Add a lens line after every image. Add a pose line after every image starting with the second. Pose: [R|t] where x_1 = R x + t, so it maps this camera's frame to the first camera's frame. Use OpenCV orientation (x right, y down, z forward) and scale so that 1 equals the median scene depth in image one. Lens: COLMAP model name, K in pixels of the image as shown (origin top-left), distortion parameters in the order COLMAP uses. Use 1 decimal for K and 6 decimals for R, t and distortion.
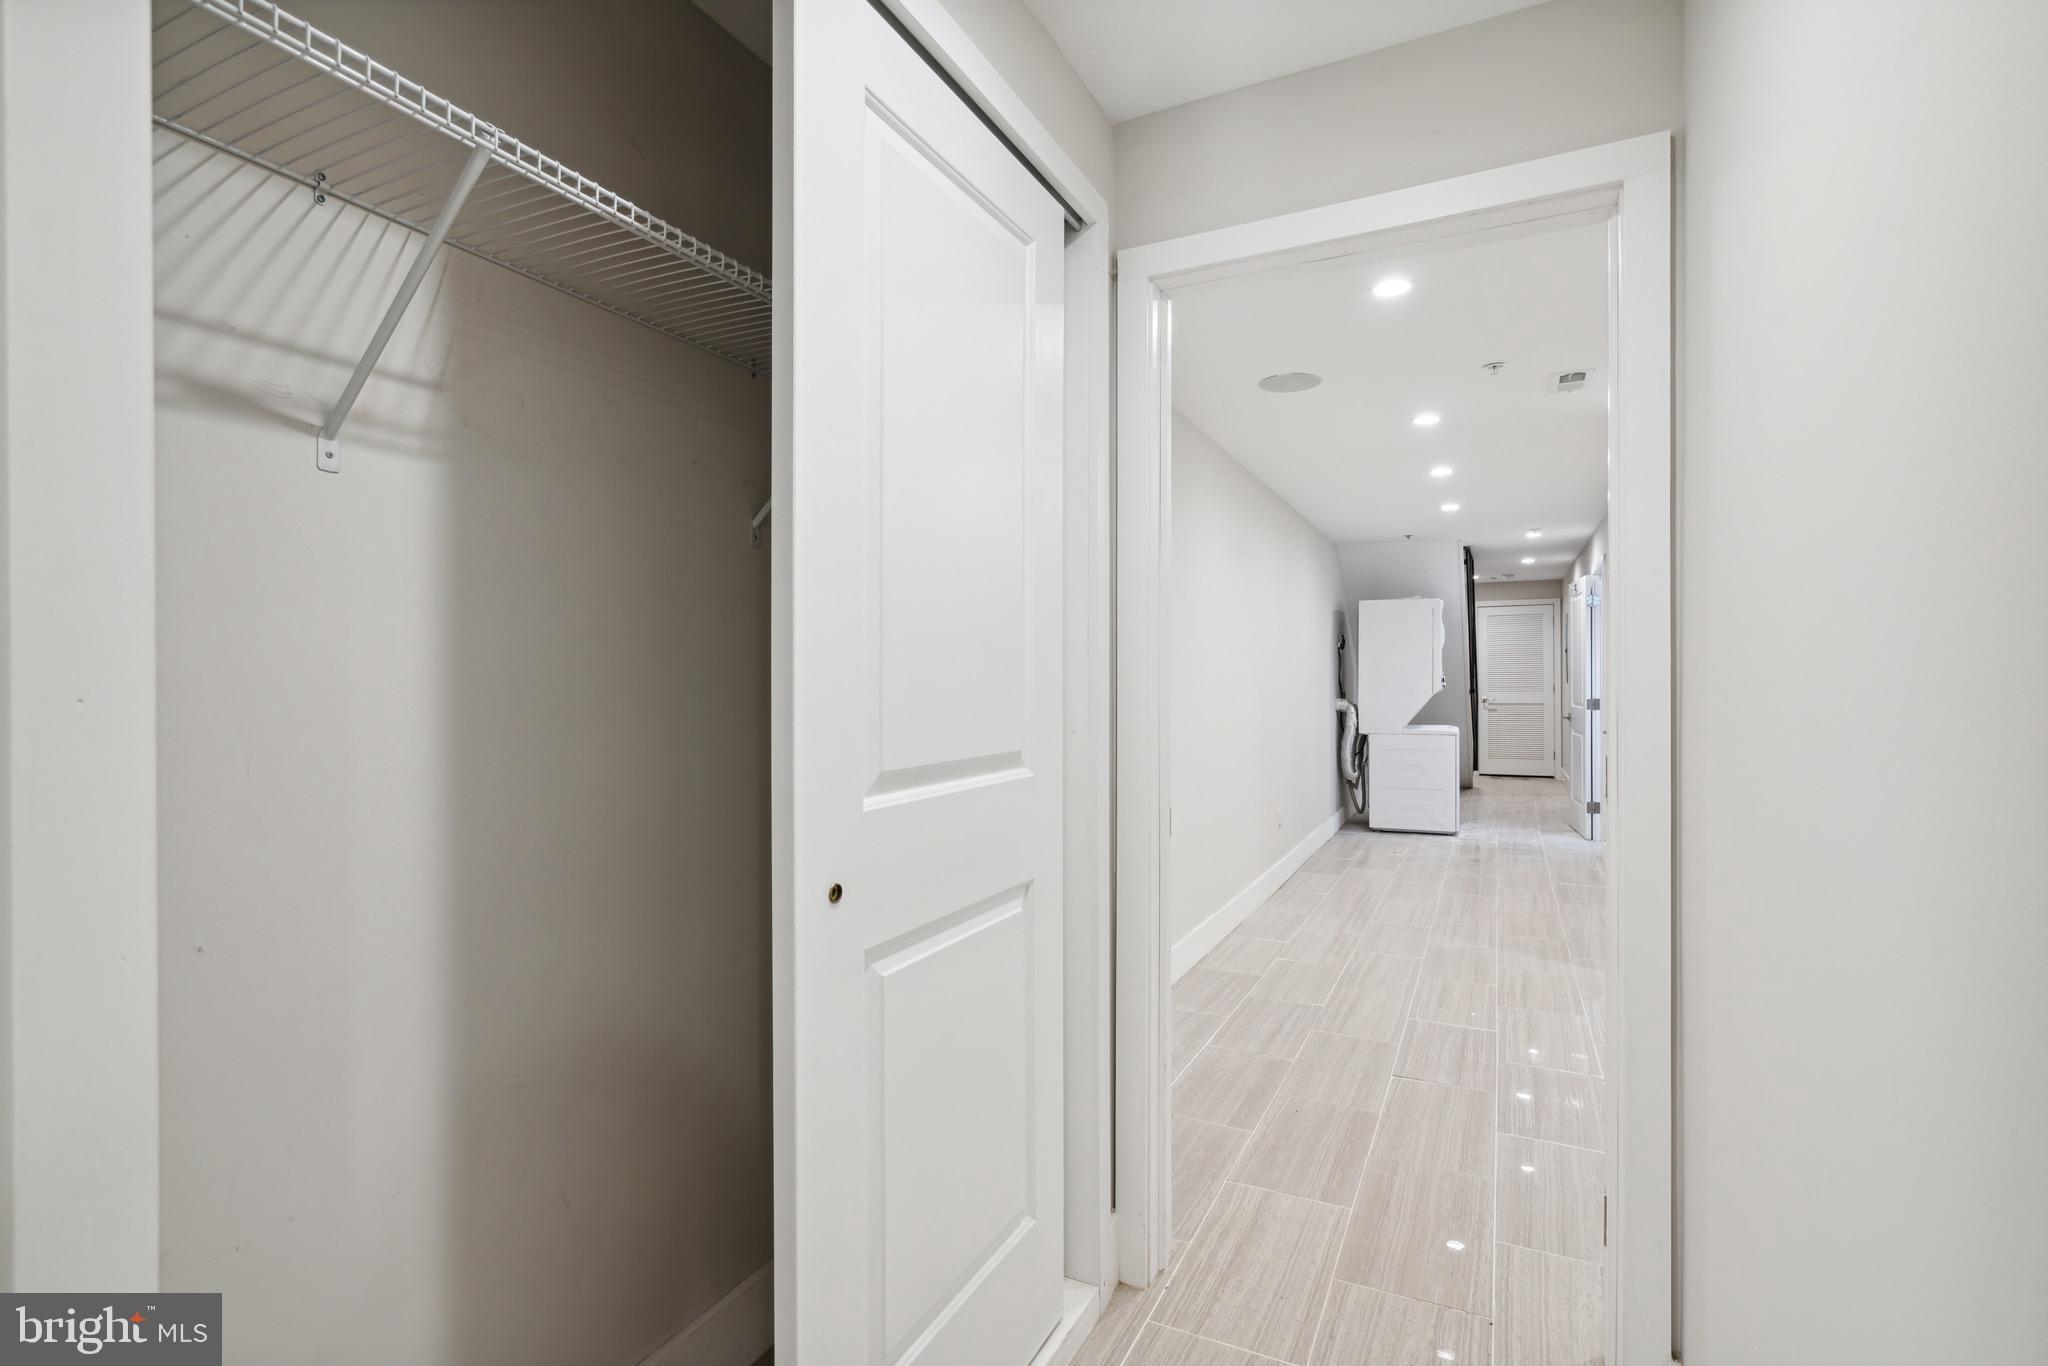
lens RADIAL K [[981.1, 0, 1022.7], [0, 981.1, 683.9], [0, 0, 1]] dist [0.012531, 0.000055]
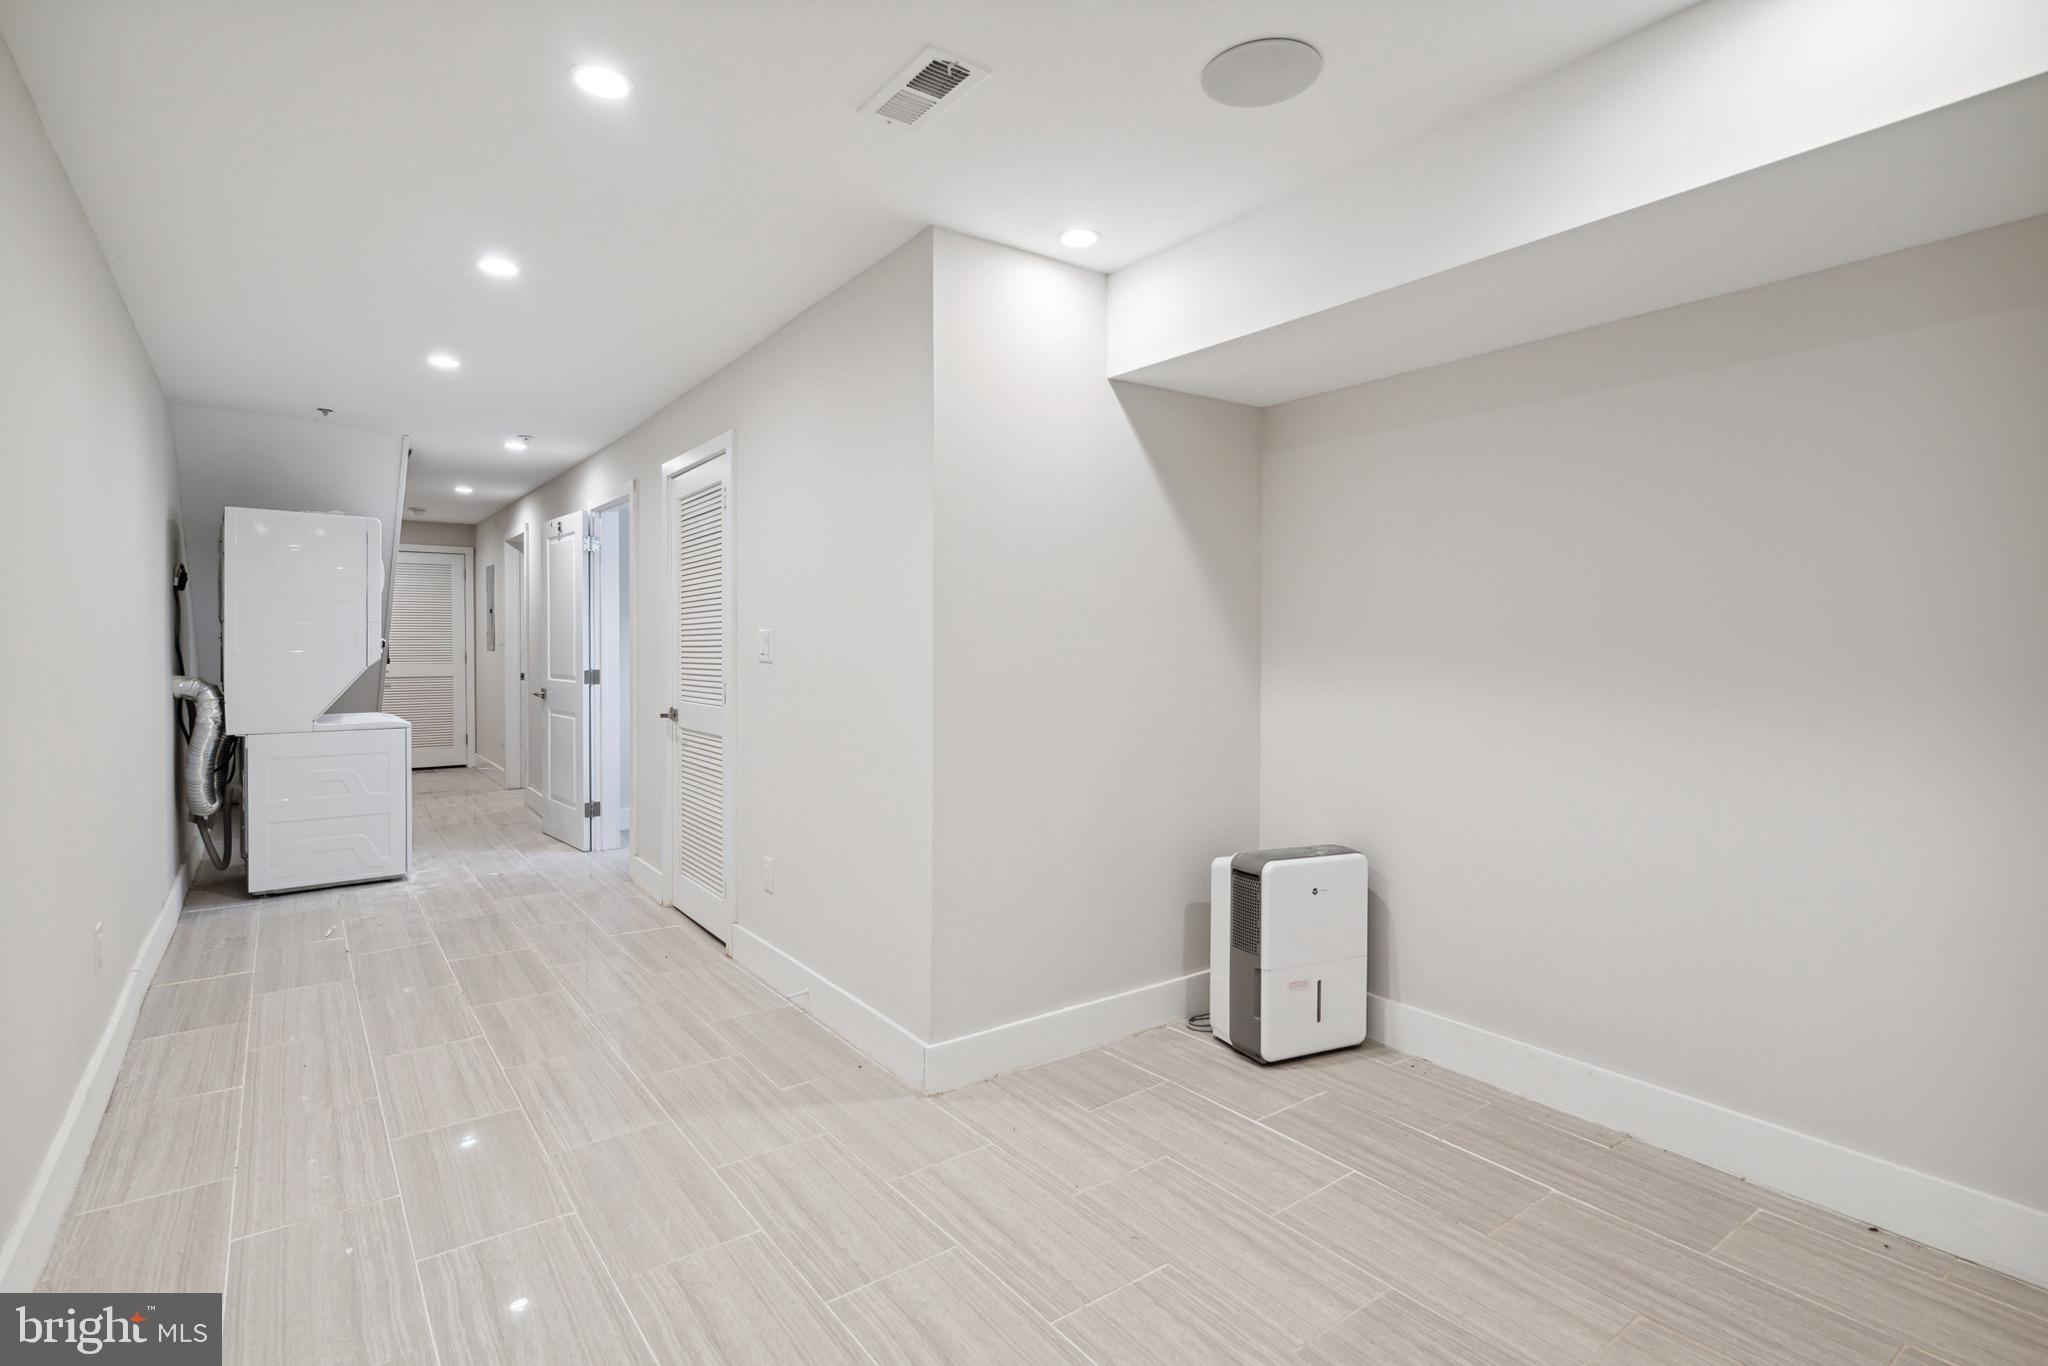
lens RADIAL K [[981.1, 0, 1006.5], [0, 981.1, 662.0], [0, 0, 1]] dist [0.012531, 0.000055]
pose [[0.469322, -0.005596, 0.883009, 0.042673], [-0.001592, 0.999973, 0.007184, 0.002371], [-0.883026, -0.004778, 0.469301, 0.316649]]
